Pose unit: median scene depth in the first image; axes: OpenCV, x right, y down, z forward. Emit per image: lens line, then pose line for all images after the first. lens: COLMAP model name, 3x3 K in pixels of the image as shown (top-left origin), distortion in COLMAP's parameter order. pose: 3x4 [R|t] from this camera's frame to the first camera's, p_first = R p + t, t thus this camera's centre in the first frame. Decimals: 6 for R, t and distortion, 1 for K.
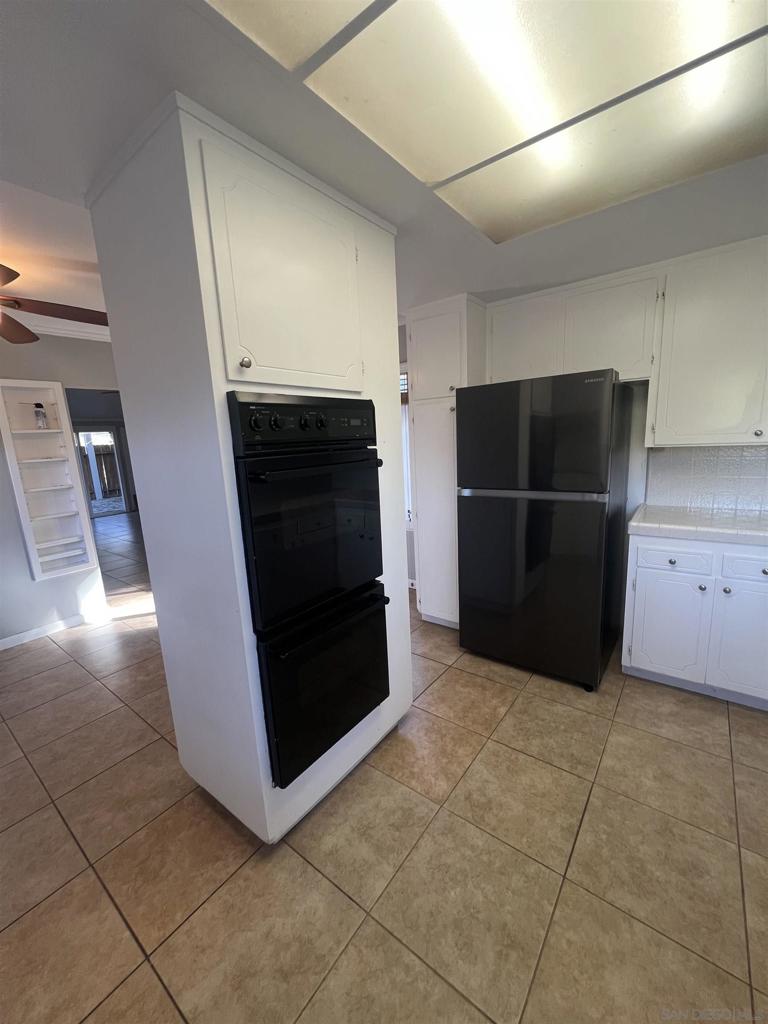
lens RADIAL K [[407.1, 0, 382.9], [0, 407.1, 514.2], [0, 0, 1]] dist [-0.001215, -0.000067]
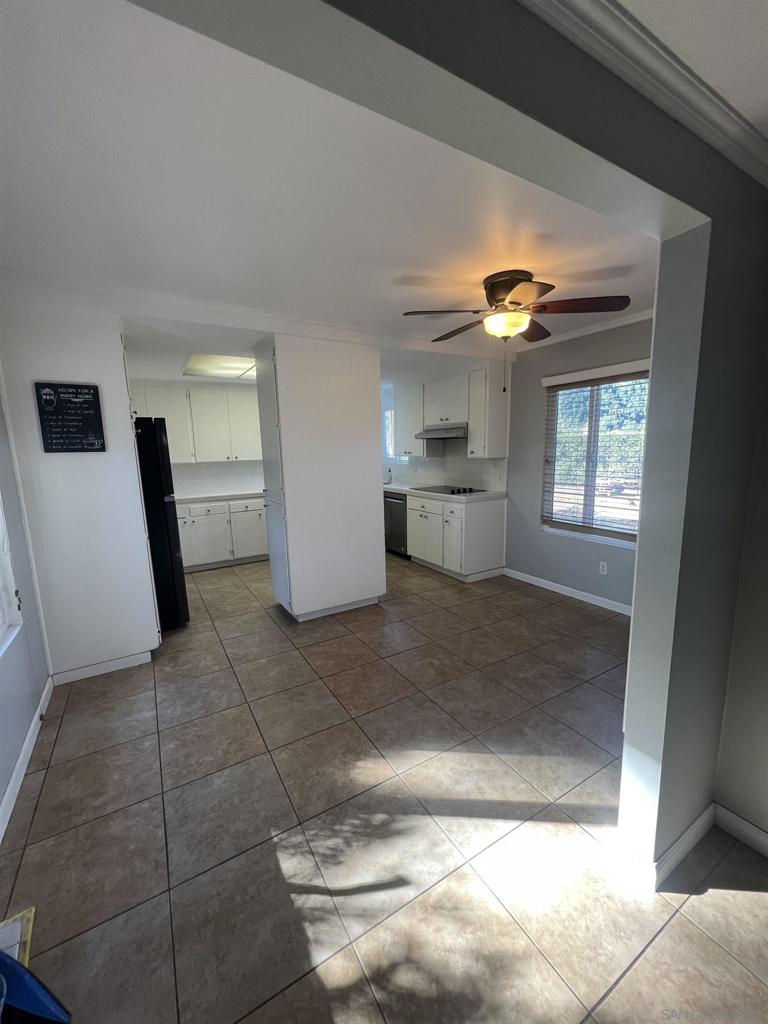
lens RADIAL K [[407.1, 0, 382.9], [0, 407.1, 514.2], [0, 0, 1]] dist [-0.001215, -0.000067]
pose [[-0.925278, 0.013792, 0.379040, -1.442464], [0.140752, 0.940468, 0.309369, -0.495012], [-0.352208, 0.339603, -0.872135, 3.034325]]
